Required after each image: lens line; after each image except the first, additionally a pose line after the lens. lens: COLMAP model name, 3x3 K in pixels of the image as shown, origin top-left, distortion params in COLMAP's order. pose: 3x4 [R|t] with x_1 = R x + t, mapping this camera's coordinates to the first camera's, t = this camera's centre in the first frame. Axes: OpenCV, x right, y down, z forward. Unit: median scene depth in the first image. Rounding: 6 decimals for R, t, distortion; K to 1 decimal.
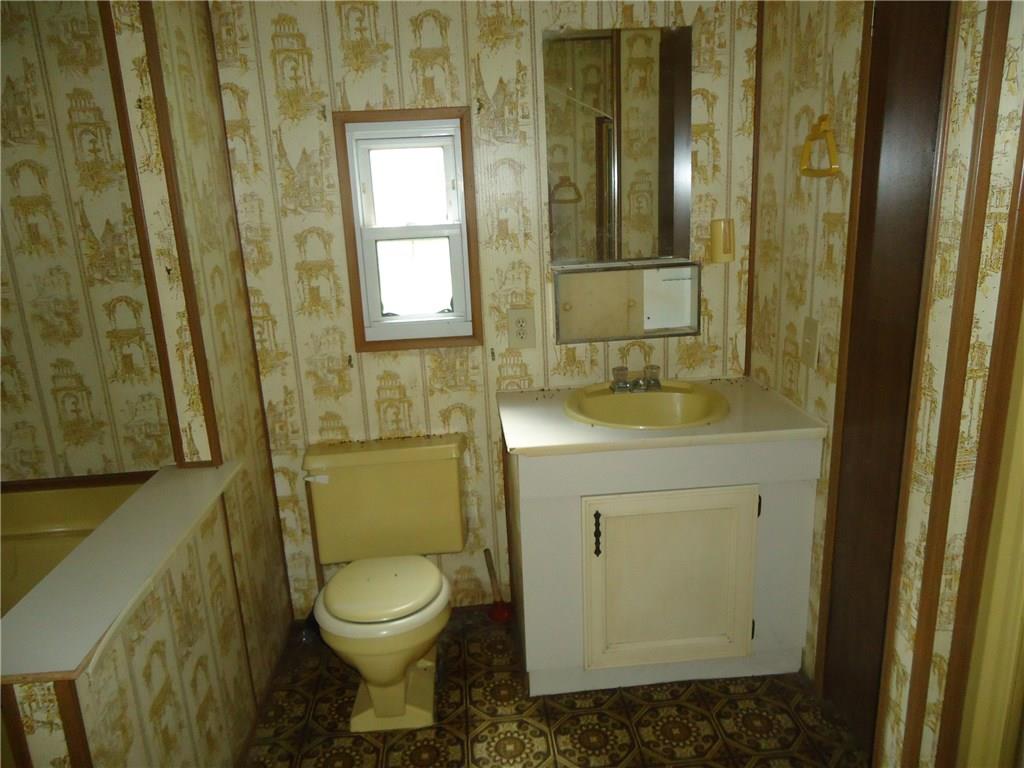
lens RADIAL K [[746.5, 0, 512.0], [0, 746.5, 384.0], [0, 0, 1]] dist [-0.000766, -0.007444]
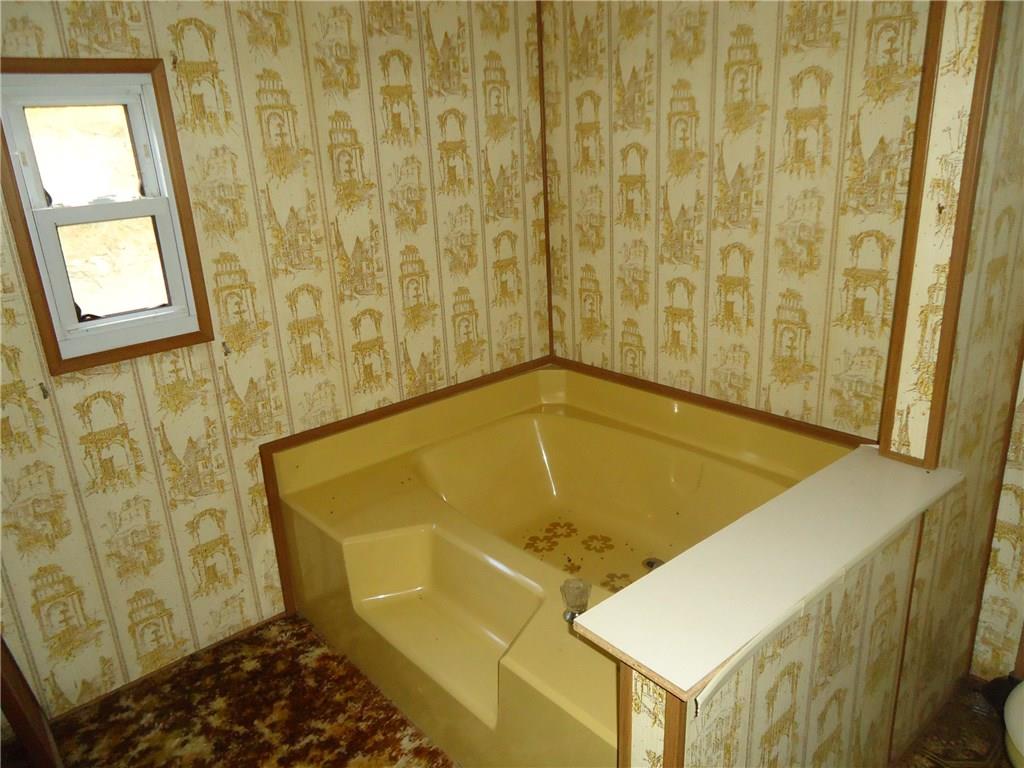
lens RADIAL K [[746.5, 0, 512.0], [0, 746.5, 384.0], [0, 0, 1]] dist [-0.000766, -0.007444]
pose [[0.596976, 0.269913, -0.755491, -0.085615], [-0.189740, 0.962490, 0.193938, -0.037958], [0.779499, 0.027571, 0.625797, 0.164040]]
